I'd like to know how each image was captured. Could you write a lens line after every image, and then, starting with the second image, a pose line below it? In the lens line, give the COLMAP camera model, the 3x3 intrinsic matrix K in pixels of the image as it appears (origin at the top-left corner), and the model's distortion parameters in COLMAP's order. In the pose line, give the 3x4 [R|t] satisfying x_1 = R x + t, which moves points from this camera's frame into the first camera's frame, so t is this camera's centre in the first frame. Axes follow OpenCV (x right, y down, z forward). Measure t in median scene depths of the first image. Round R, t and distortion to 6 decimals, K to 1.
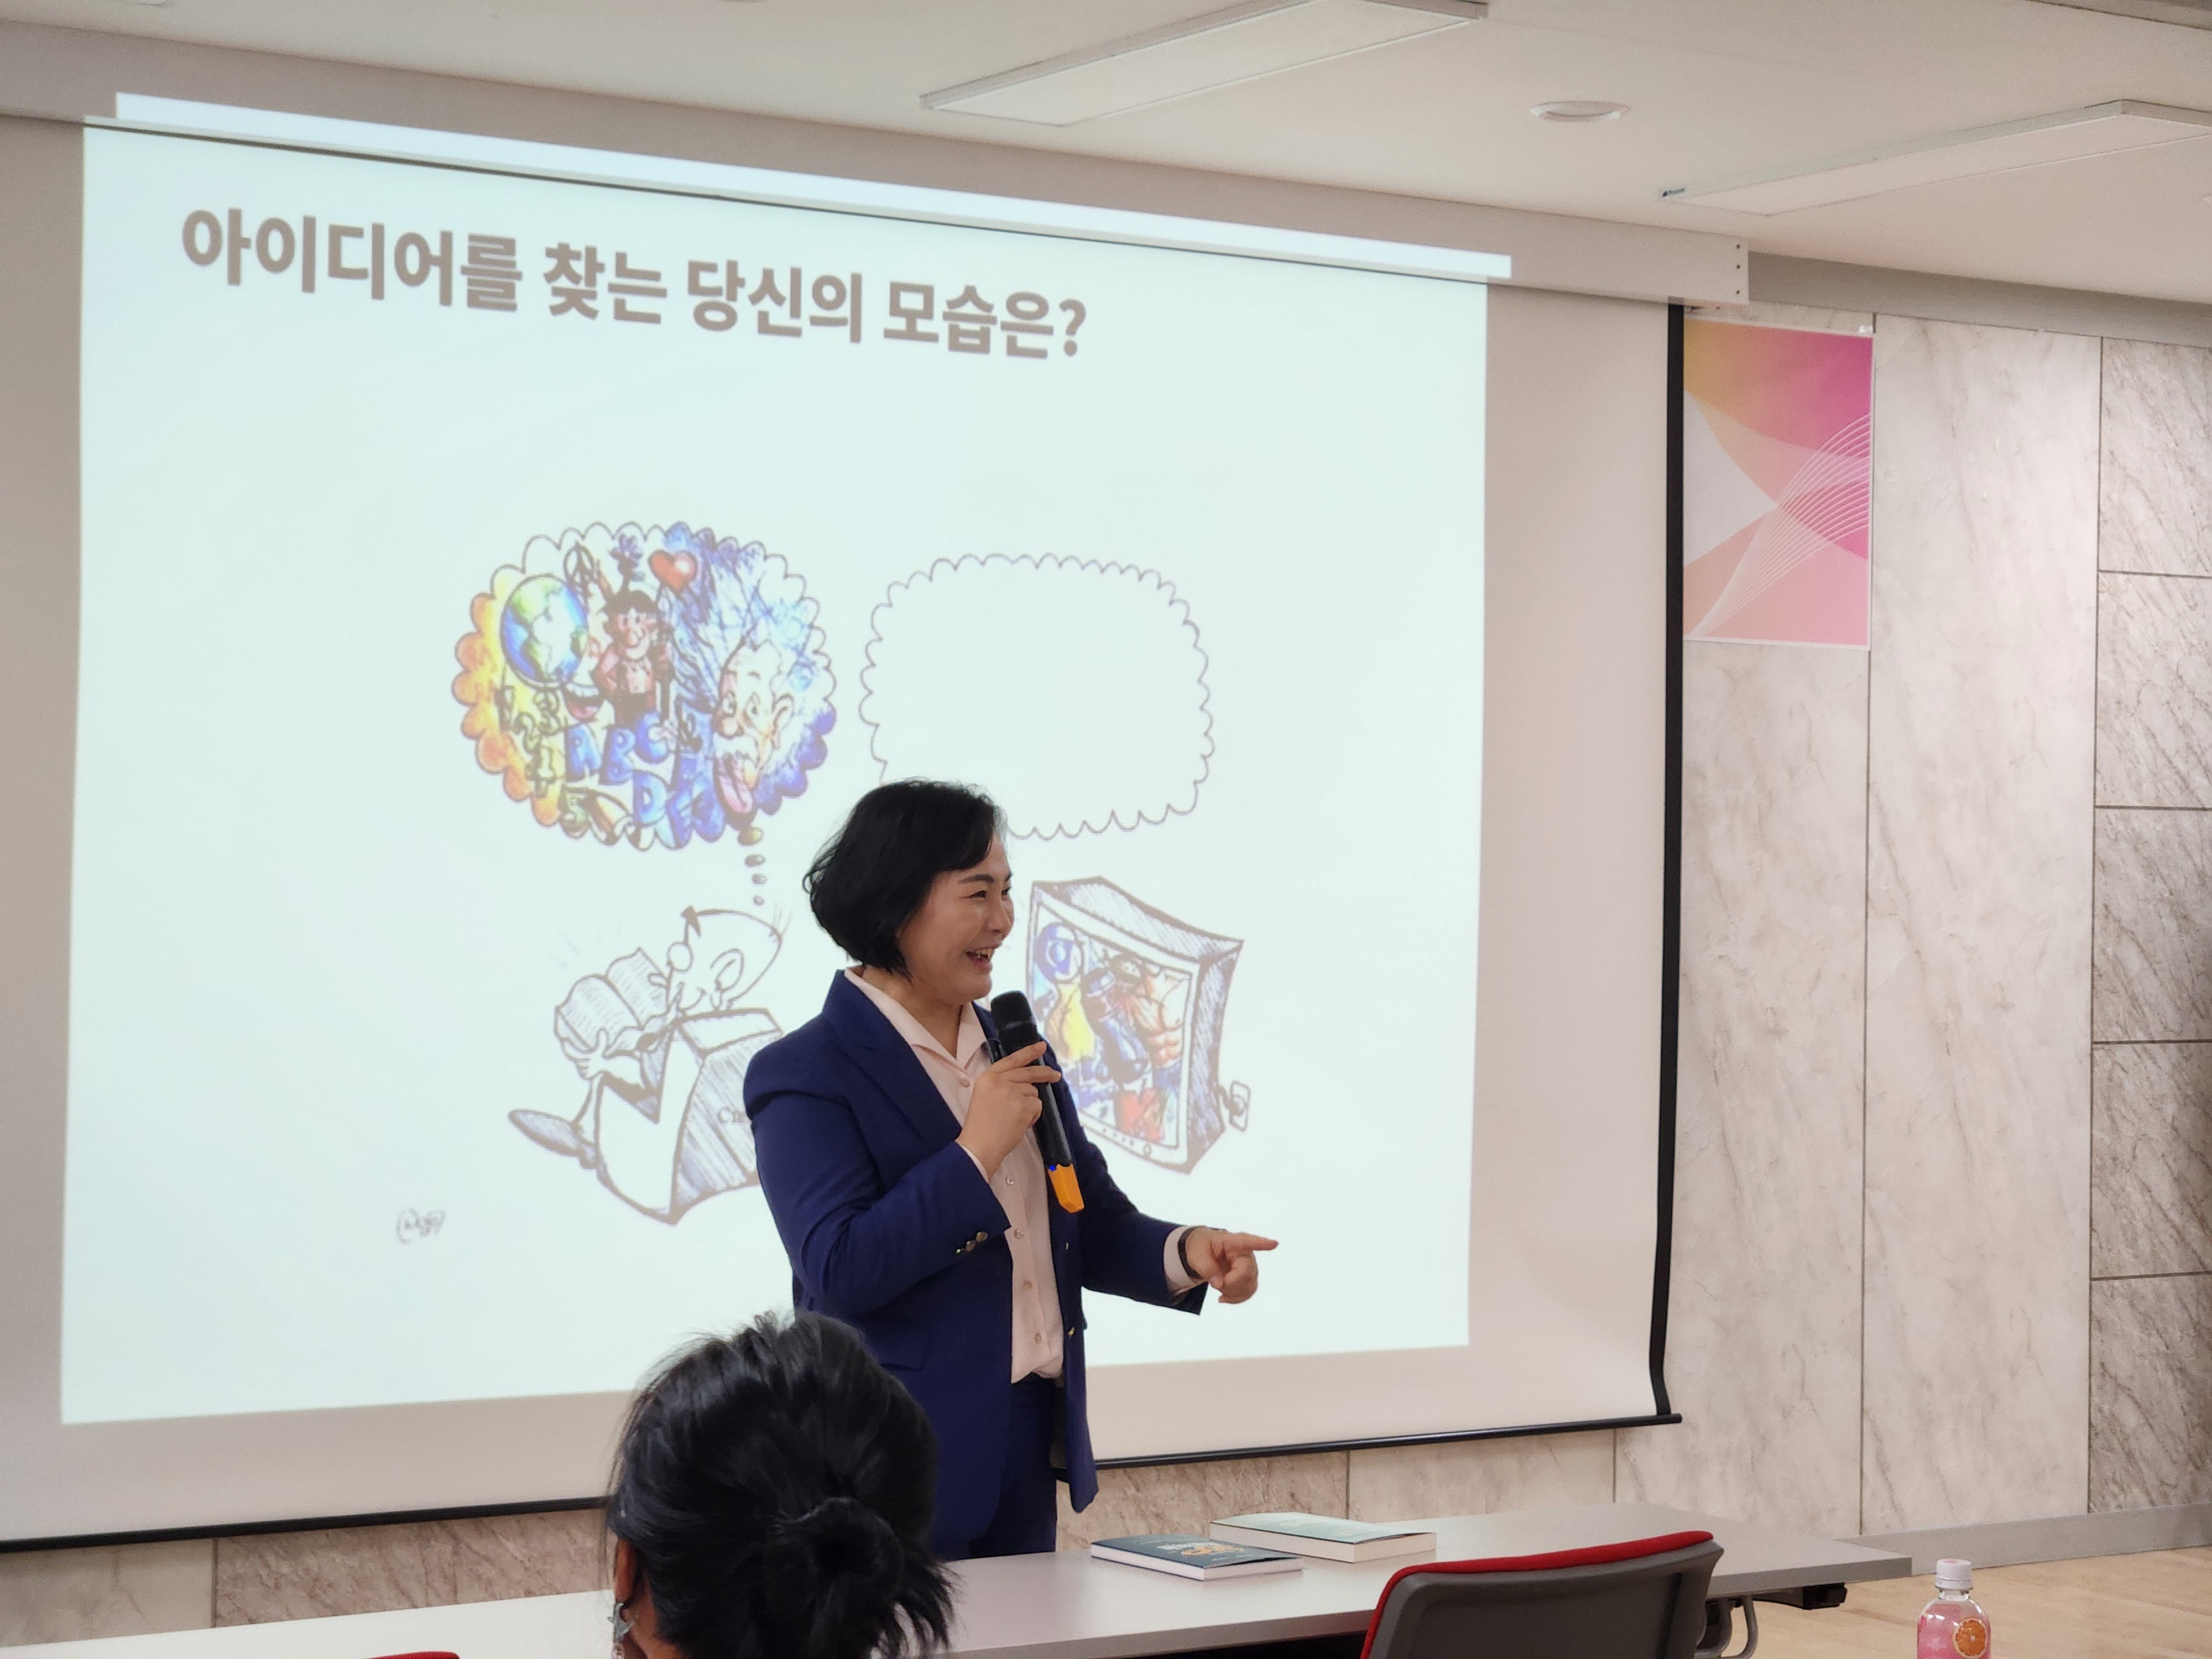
lens RADIAL K [[4334.9, 0, 1086.8], [0, 4334.9, 864.6], [0, 0, 1]] dist [0.086925, 0.000000]
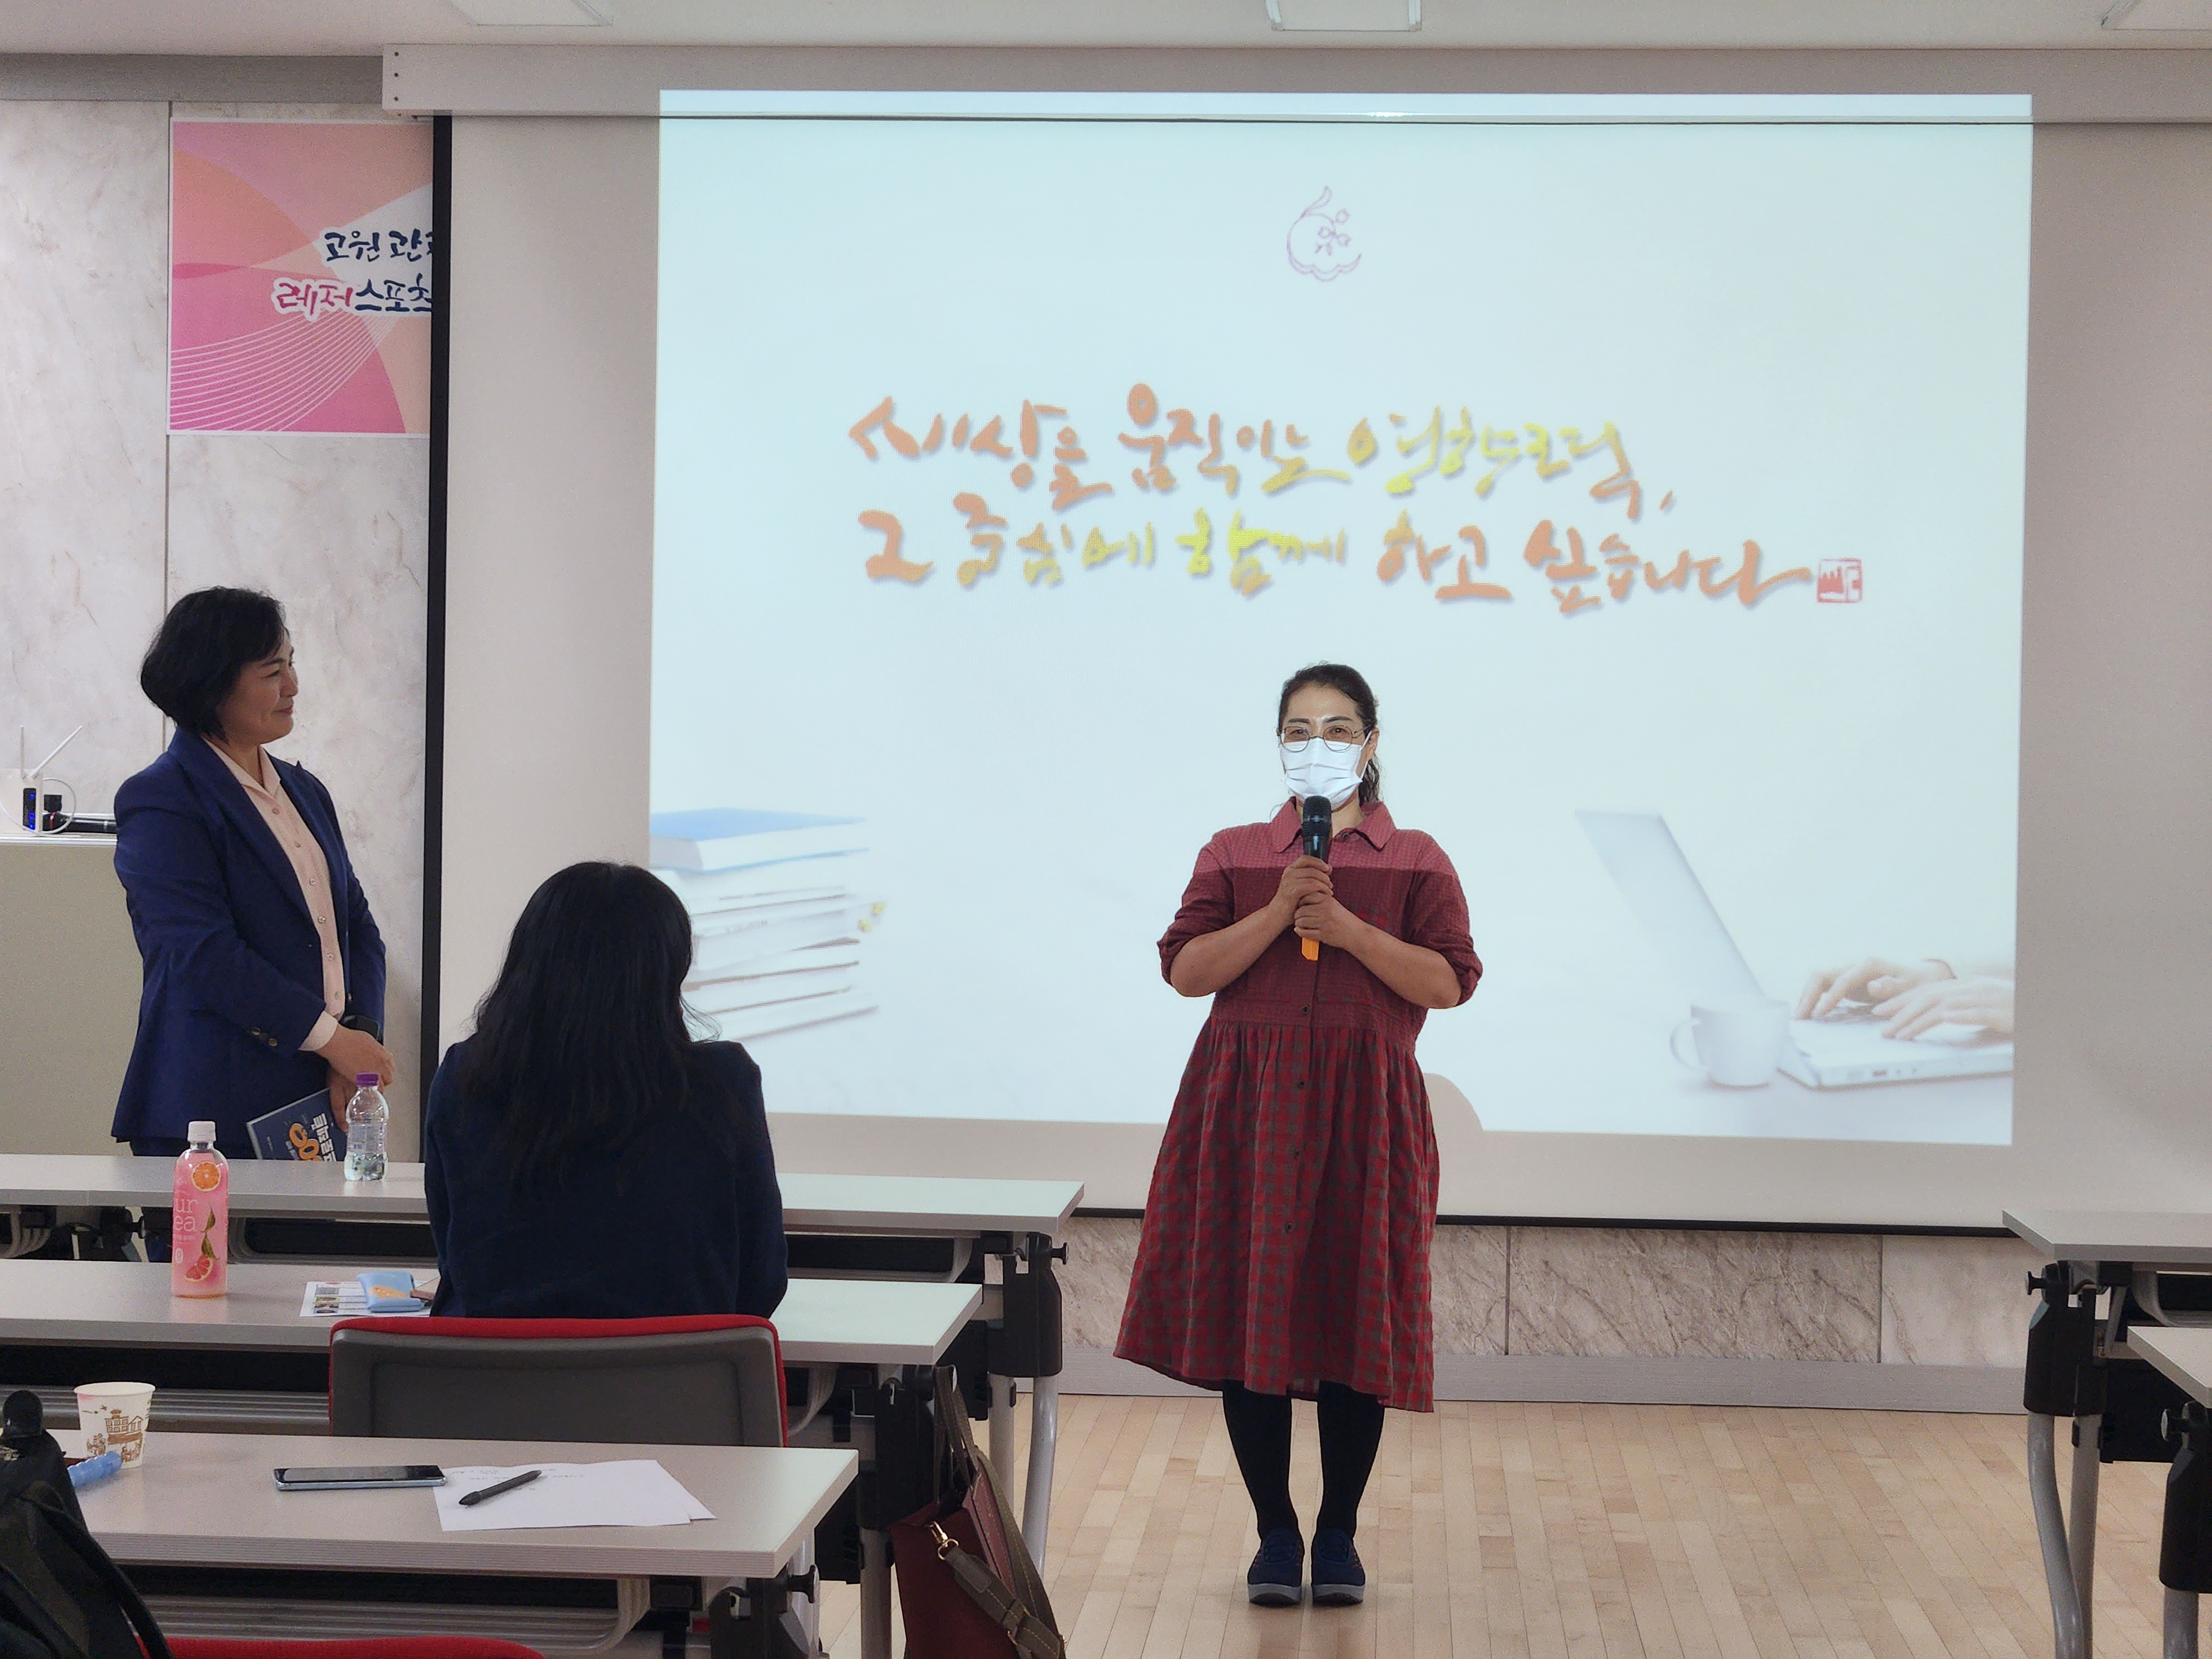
lens RADIAL K [[4334.9, 0, 1102.9], [0, 4334.9, 774.6], [0, 0, 1]] dist [0.086925, 0.000000]
pose [[0.785970, 0.005626, -0.618240, 0.522956], [-0.002615, 0.999980, 0.005776, 0.015008], [0.618260, -0.002923, 0.785969, 0.042402]]
